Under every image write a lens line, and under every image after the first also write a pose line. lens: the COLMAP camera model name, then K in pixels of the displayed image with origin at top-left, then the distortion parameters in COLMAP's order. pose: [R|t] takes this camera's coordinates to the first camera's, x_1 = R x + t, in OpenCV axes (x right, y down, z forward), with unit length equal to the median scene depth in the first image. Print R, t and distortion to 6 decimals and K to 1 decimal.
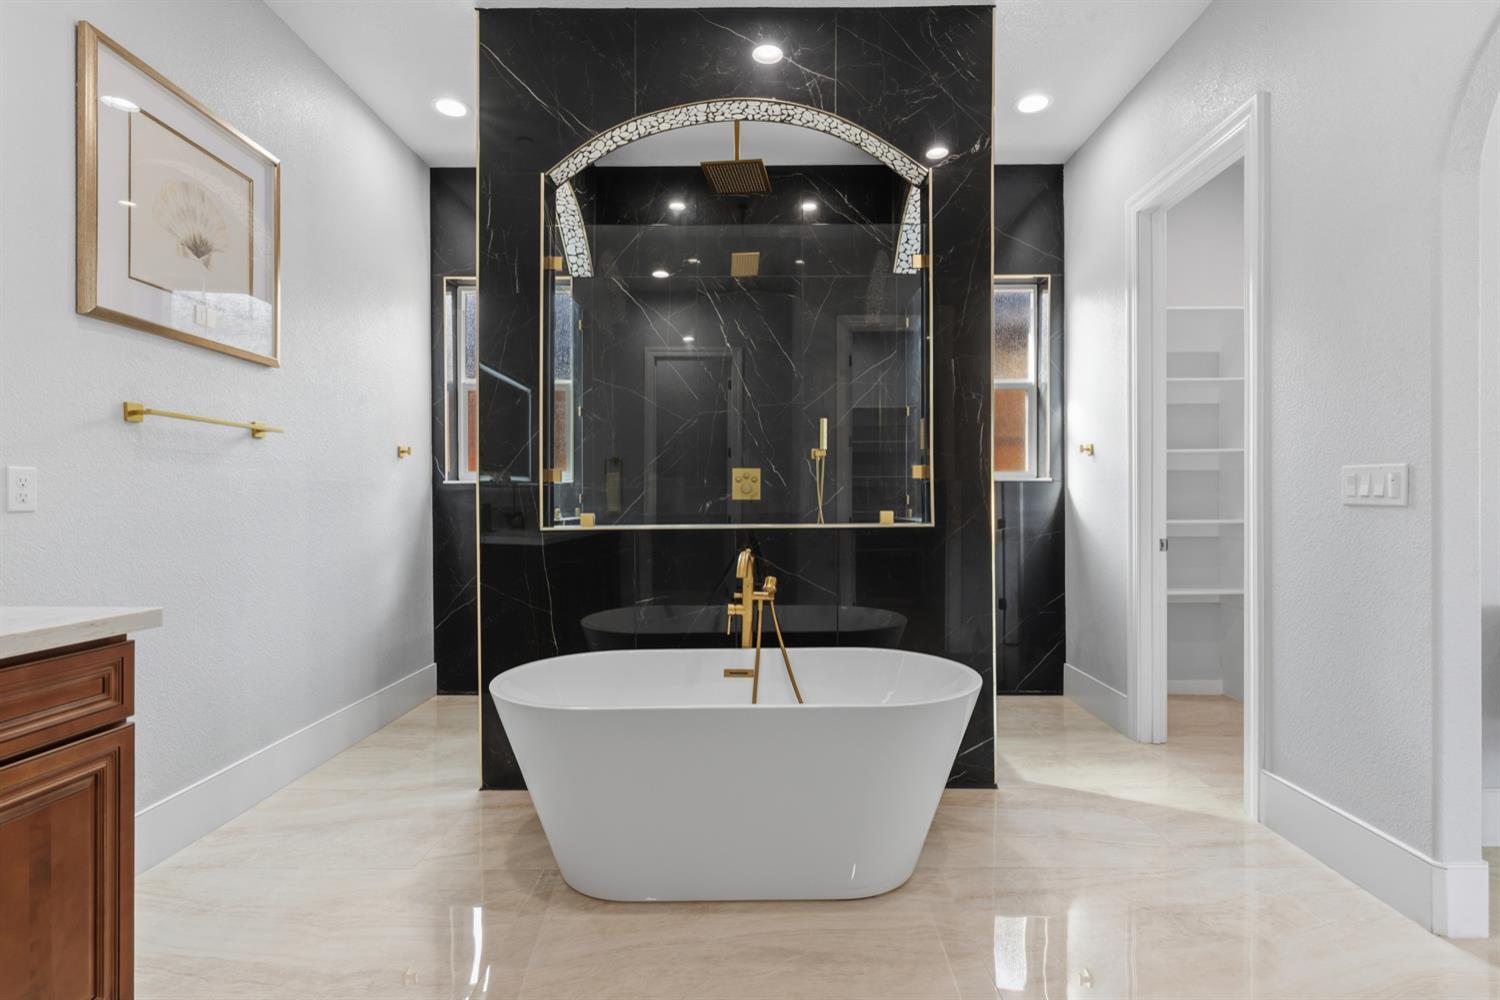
lens RADIAL K [[710.6, 0, 765.5], [0, 710.6, 503.1], [0, 0, 1]] dist [-0.003165, -0.000583]
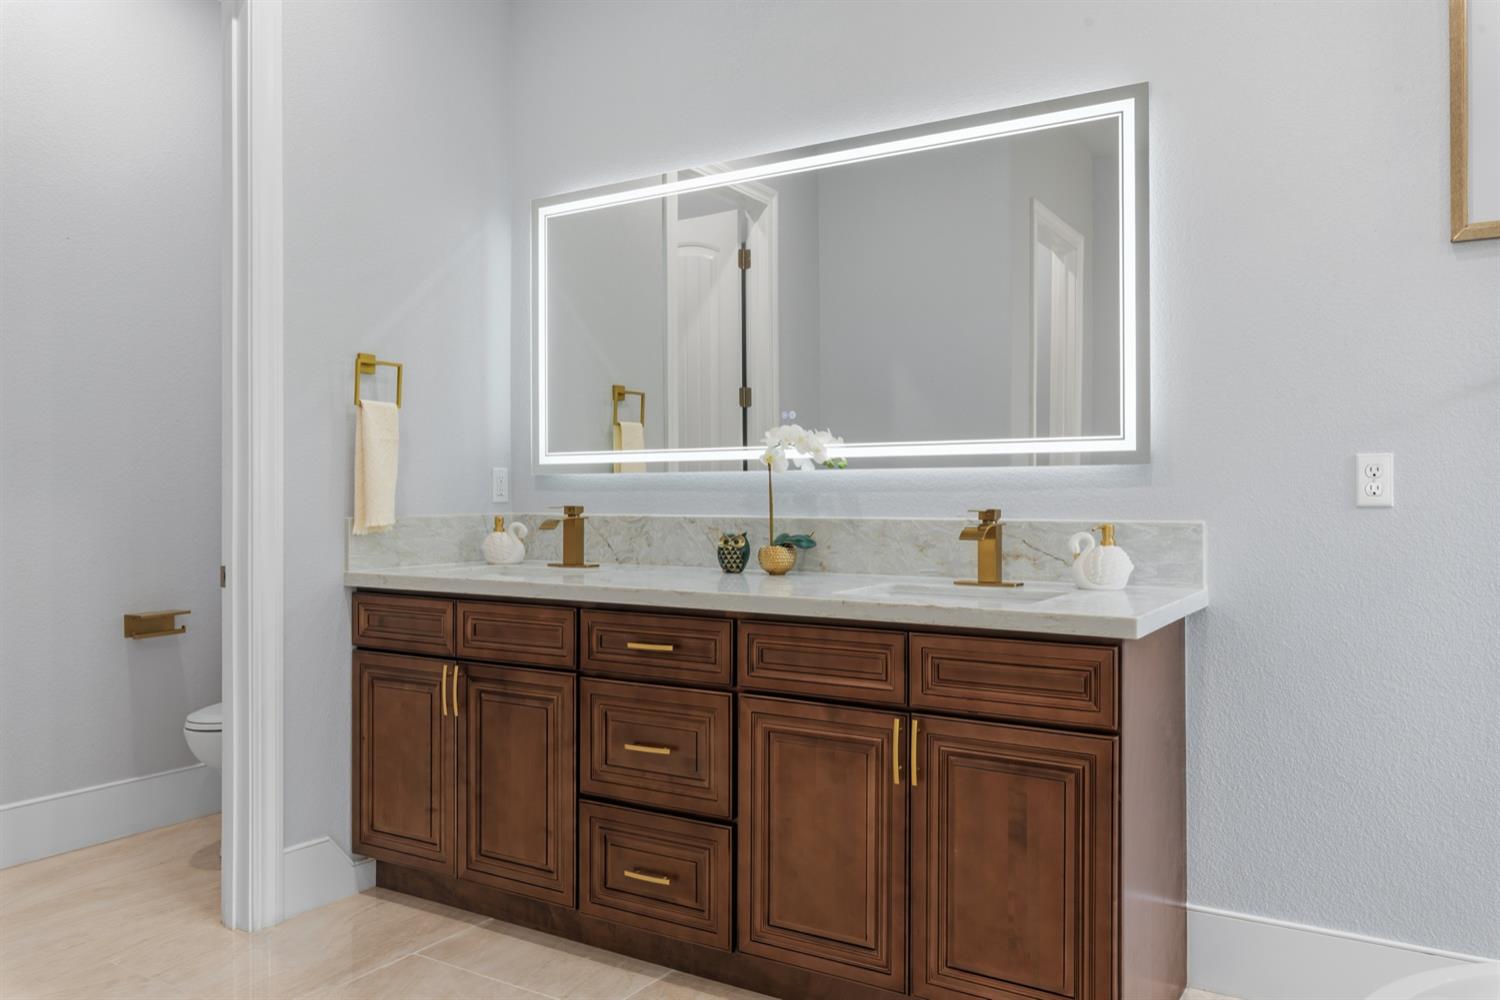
lens RADIAL K [[1129.0, 0, 752.9], [0, 1129.0, 491.6], [0, 0, 1]] dist [0.036478, -0.007068]
pose [[-0.518291, 0.002298, -0.855201, 0.402007], [-0.001432, 0.999993, 0.003556, -0.008629], [0.855203, 0.003068, -0.518284, 0.896229]]
